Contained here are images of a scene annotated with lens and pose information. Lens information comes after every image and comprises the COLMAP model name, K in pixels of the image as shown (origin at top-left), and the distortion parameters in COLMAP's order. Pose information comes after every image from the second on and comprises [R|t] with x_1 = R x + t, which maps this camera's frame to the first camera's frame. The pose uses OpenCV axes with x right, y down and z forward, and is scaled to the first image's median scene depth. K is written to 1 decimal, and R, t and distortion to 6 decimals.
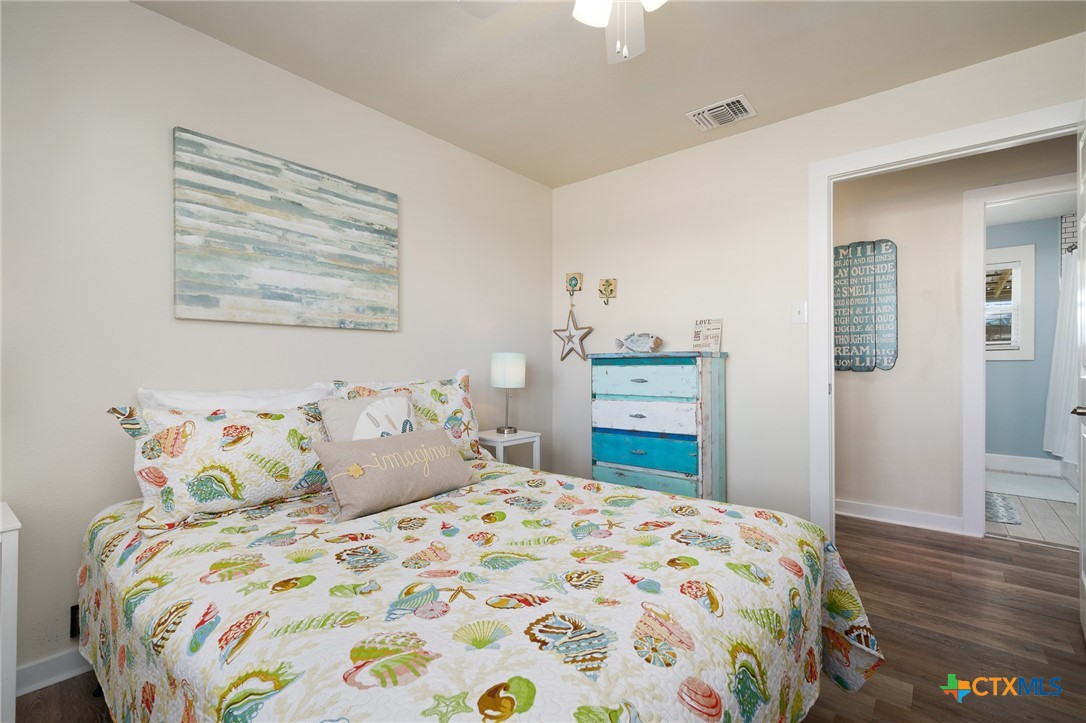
lens RADIAL K [[473.7, 0, 543.0], [0, 473.7, 361.5], [0, 0, 1]] dist [-0.000173, -0.000103]
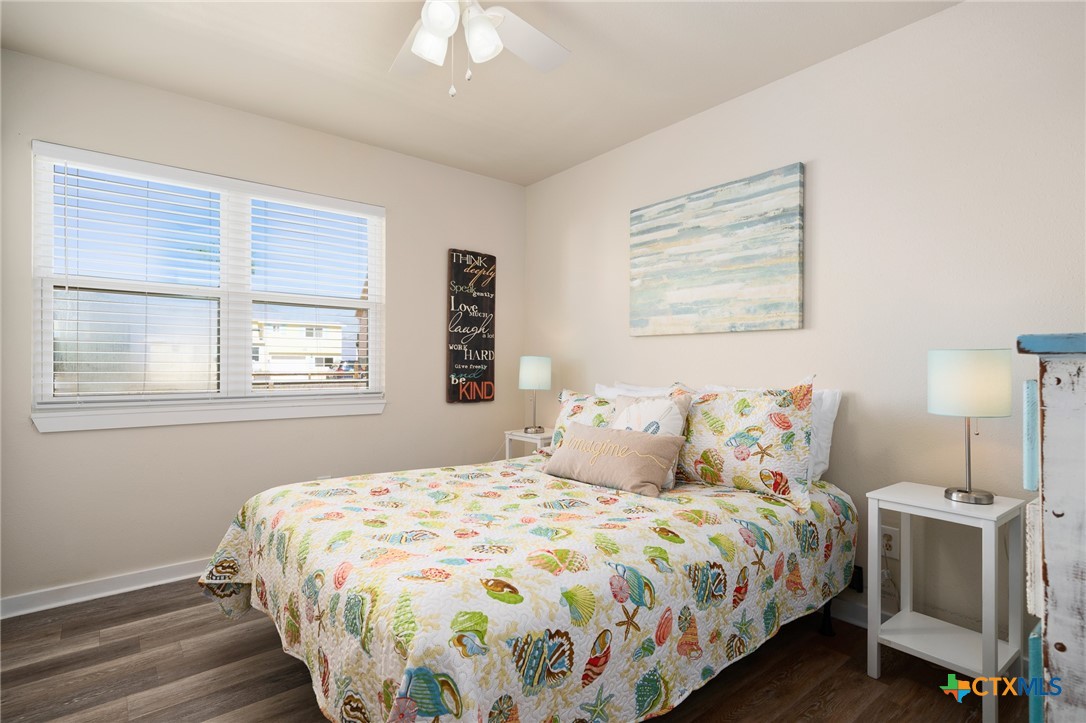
lens RADIAL K [[561.7, 0, 543.0], [0, 561.7, 361.5], [0, 0, 1]] dist [0.001083, 0.000123]
pose [[-0.211846, -0.002595, -0.977300, 0.870918], [-0.001382, 0.999996, -0.002356, -0.004719], [0.977302, 0.000851, -0.211849, 0.912590]]
